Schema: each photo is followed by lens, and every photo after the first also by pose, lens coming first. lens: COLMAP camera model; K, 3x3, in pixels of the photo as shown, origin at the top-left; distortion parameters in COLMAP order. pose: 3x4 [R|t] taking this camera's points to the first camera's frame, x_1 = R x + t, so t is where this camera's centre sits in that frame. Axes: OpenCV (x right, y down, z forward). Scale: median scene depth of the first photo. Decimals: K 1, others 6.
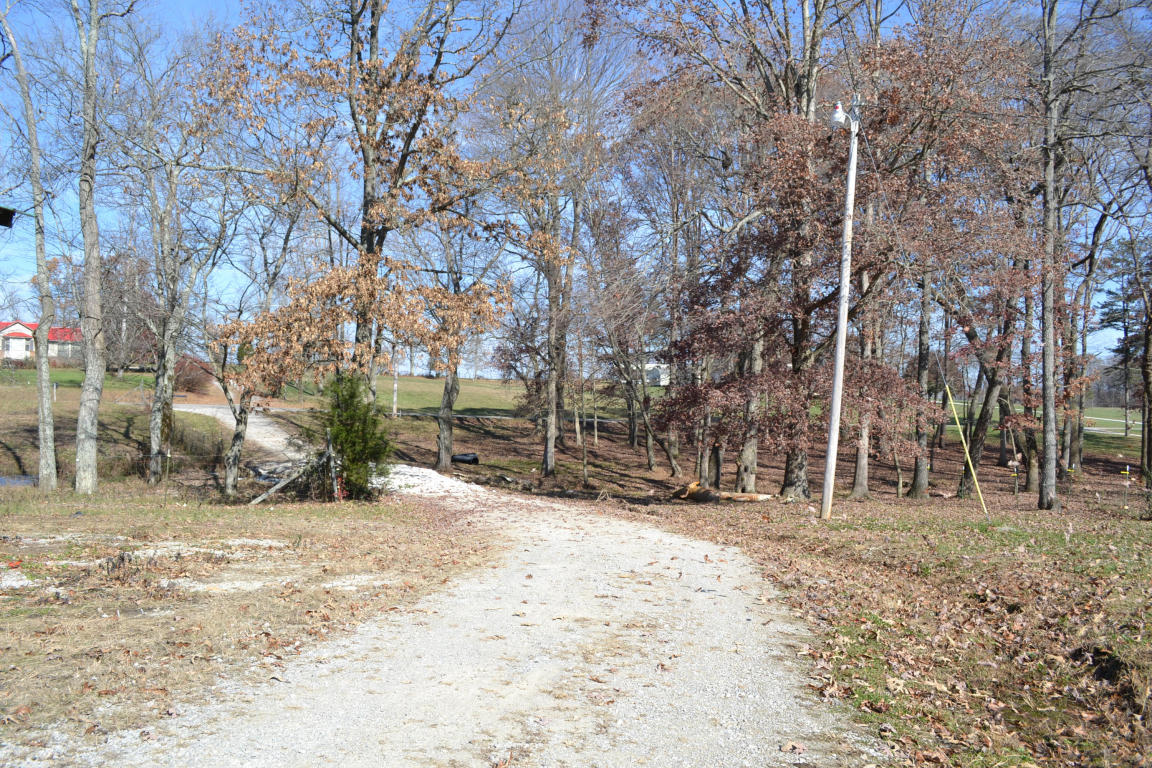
lens RADIAL K [[937.6, 0, 576.0], [0, 937.6, 384.0], [0, 0, 1]] dist [0.005186, 0.000659]
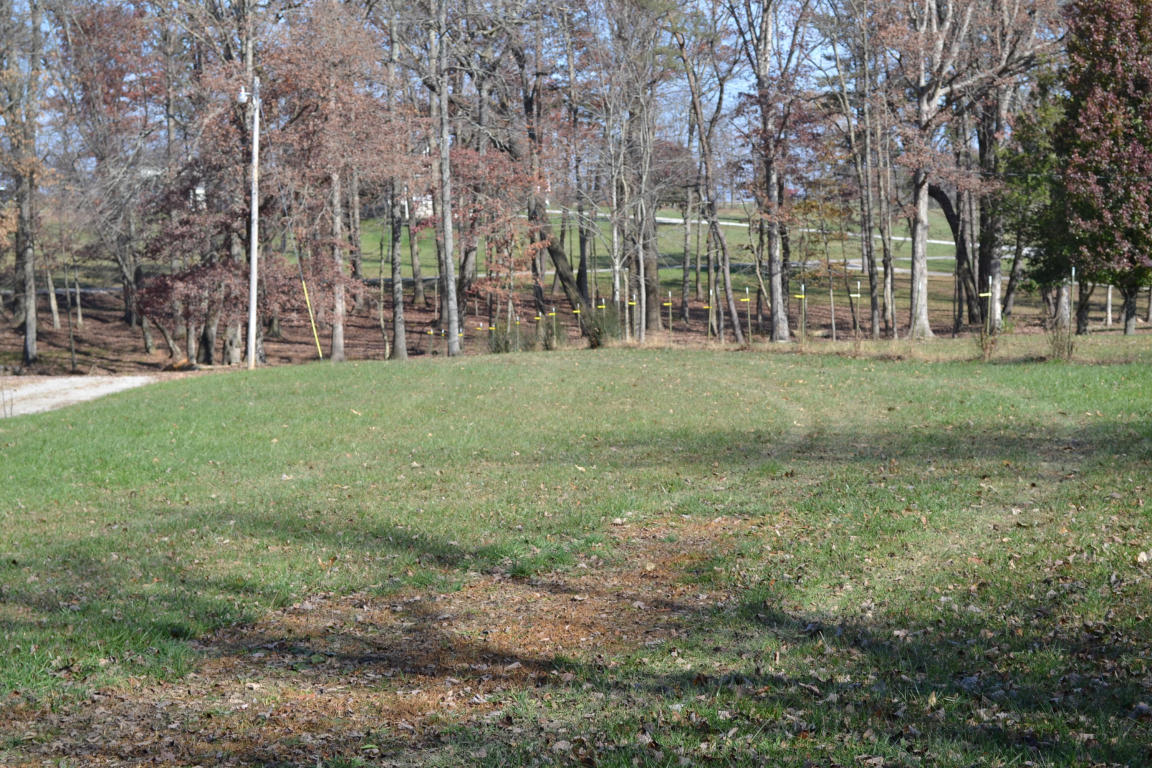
lens RADIAL K [[2282.5, 0, 576.0], [0, 2282.5, 384.0], [0, 0, 1]] dist [-0.026860, -0.260180]
pose [[0.970355, -0.058050, 0.234611, -0.032419], [0.034829, 0.994181, 0.101936, -0.082552], [-0.239163, -0.090743, 0.966730, -1.153273]]
